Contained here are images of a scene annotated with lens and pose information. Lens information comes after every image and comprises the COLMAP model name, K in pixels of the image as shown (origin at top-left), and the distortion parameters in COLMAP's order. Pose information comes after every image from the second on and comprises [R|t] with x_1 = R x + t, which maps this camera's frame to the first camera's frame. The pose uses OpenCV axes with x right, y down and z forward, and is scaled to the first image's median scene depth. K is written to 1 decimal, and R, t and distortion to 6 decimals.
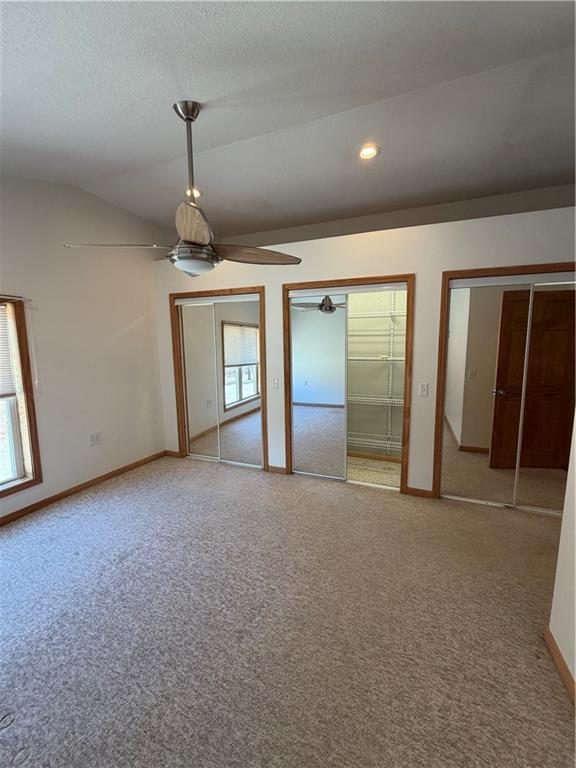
lens RADIAL K [[305.7, 0, 287.5], [0, 305.7, 381.3], [0, 0, 1]] dist [-0.000176, 0.000196]
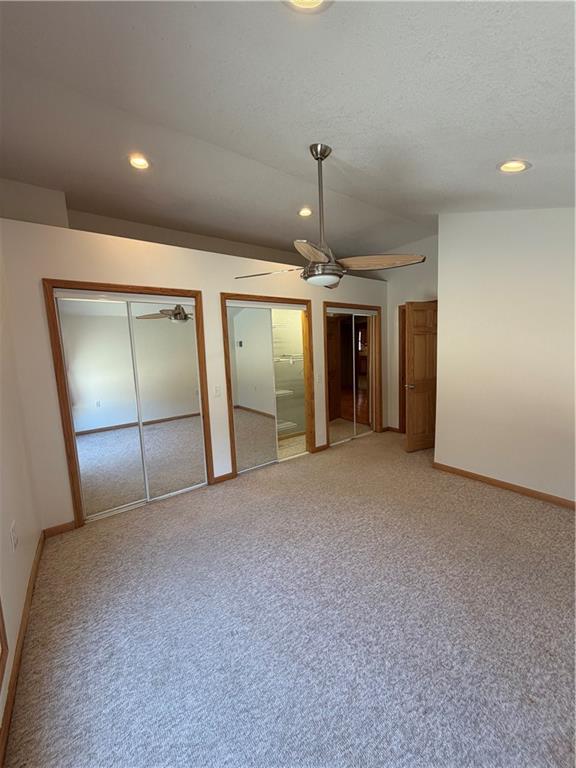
lens RADIAL K [[305.7, 0, 287.5], [0, 305.7, 381.3], [0, 0, 1]] dist [-0.000176, 0.000196]
pose [[0.523146, -0.107370, 0.845452, -0.795592], [0.141785, 0.989172, 0.037889, -0.030179], [-0.840366, 0.100051, 0.532705, 0.296317]]
